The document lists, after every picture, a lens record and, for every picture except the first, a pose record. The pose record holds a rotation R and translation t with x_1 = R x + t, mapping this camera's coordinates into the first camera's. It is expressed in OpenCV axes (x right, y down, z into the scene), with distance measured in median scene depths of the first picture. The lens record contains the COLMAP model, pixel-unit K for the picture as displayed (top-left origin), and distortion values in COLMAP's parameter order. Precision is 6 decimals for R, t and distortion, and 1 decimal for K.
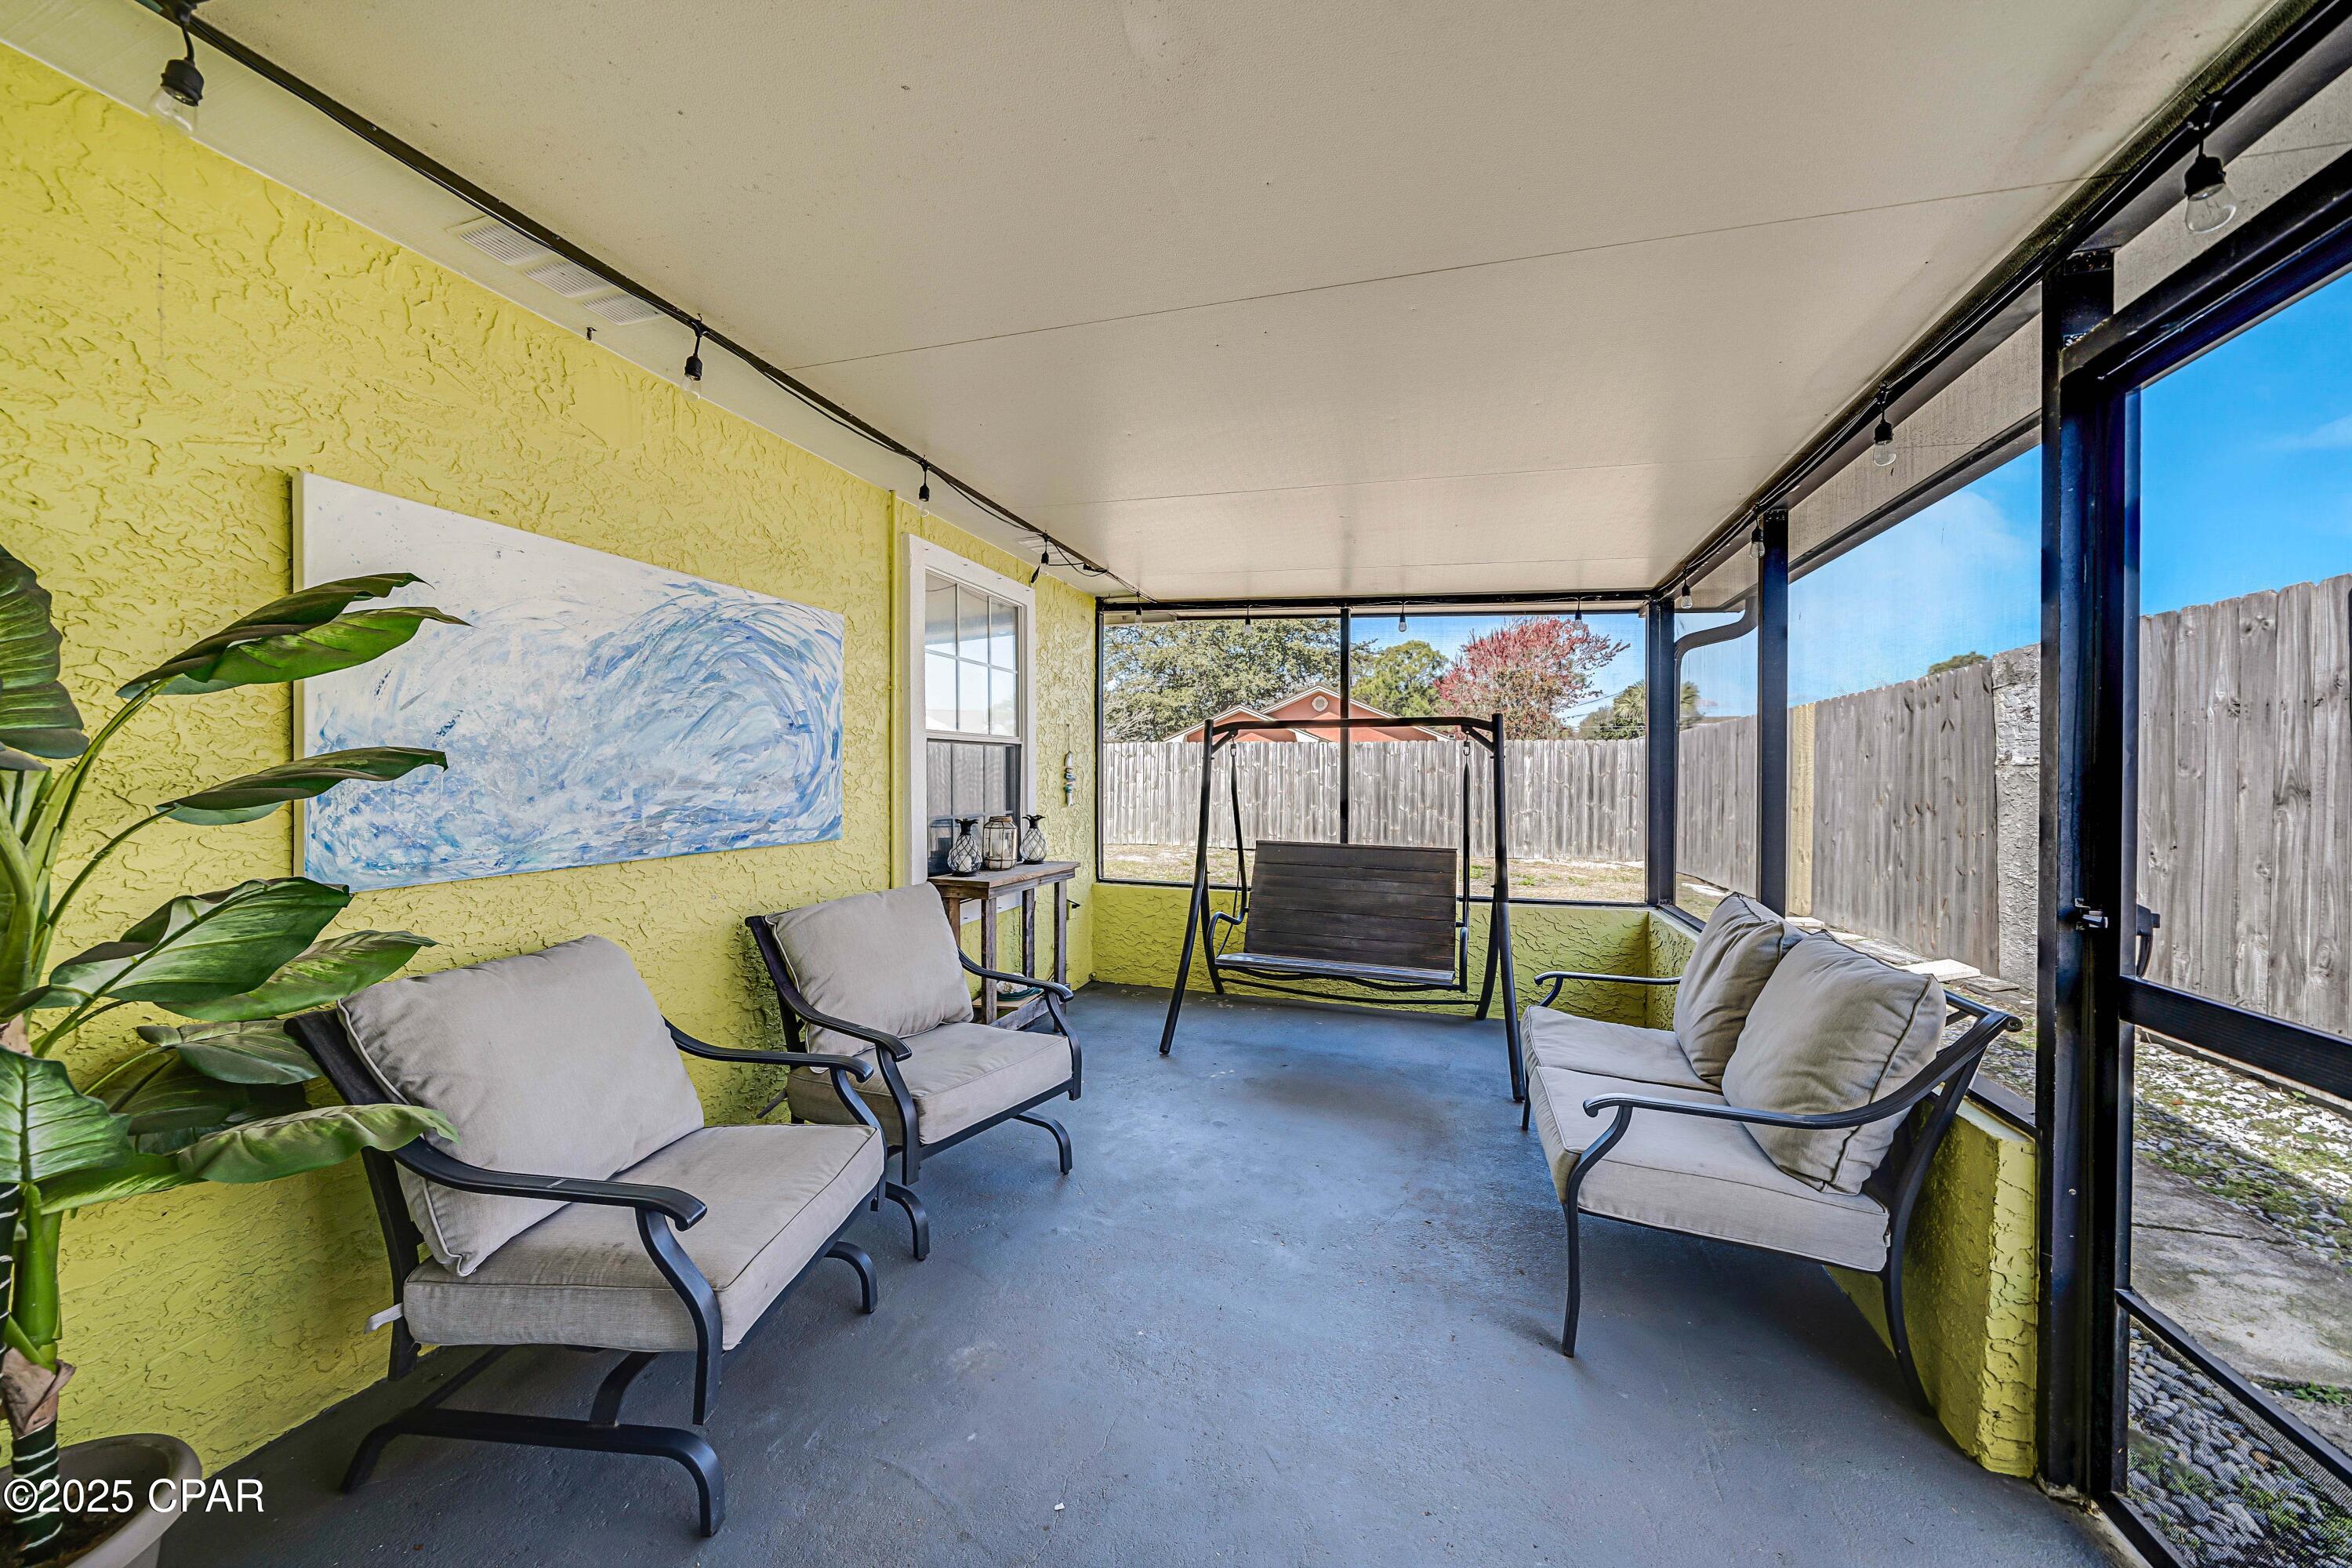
lens RADIAL K [[812.9, 0, 1169.8], [0, 812.9, 782.9], [0, 0, 1]] dist [-0.000753, -0.000290]
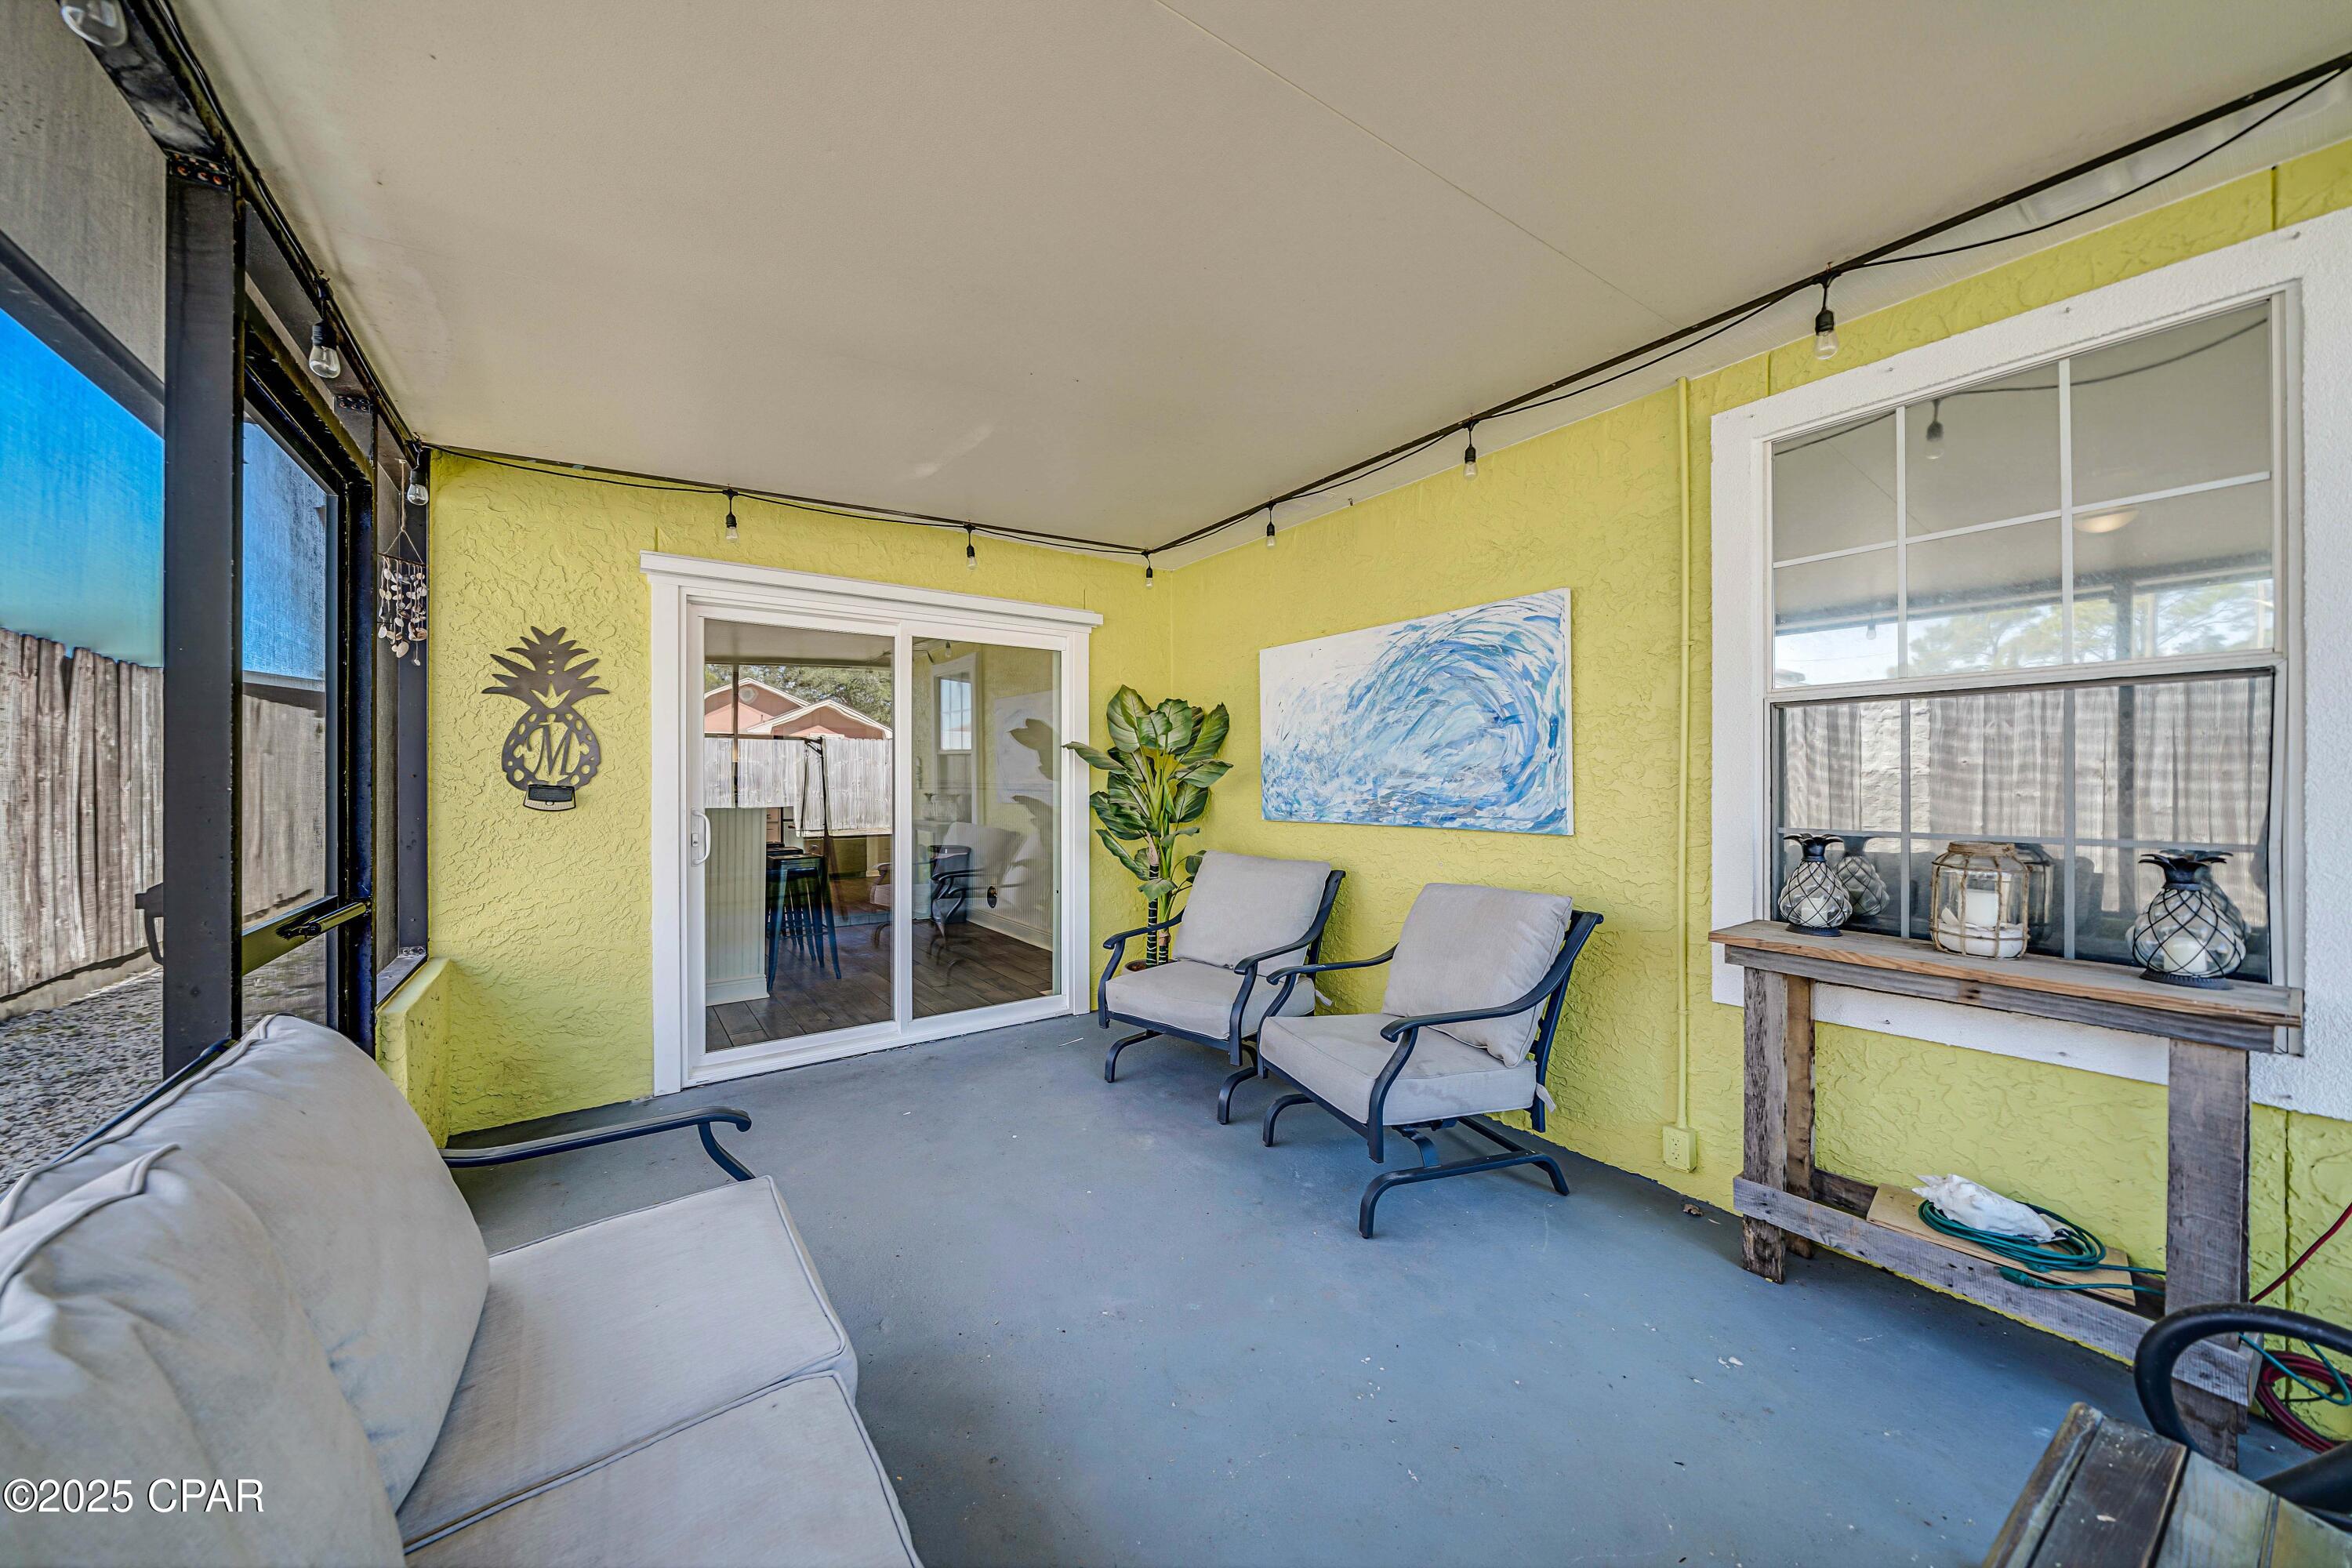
lens RADIAL K [[812.9, 0, 1169.8], [0, 812.9, 782.9], [0, 0, 1]] dist [-0.000753, -0.000290]
pose [[-0.588931, 0.002995, -0.808178, 0.706042], [-0.003412, 0.999975, 0.006192, 0.008295], [0.808176, 0.006404, -0.588906, 1.408196]]
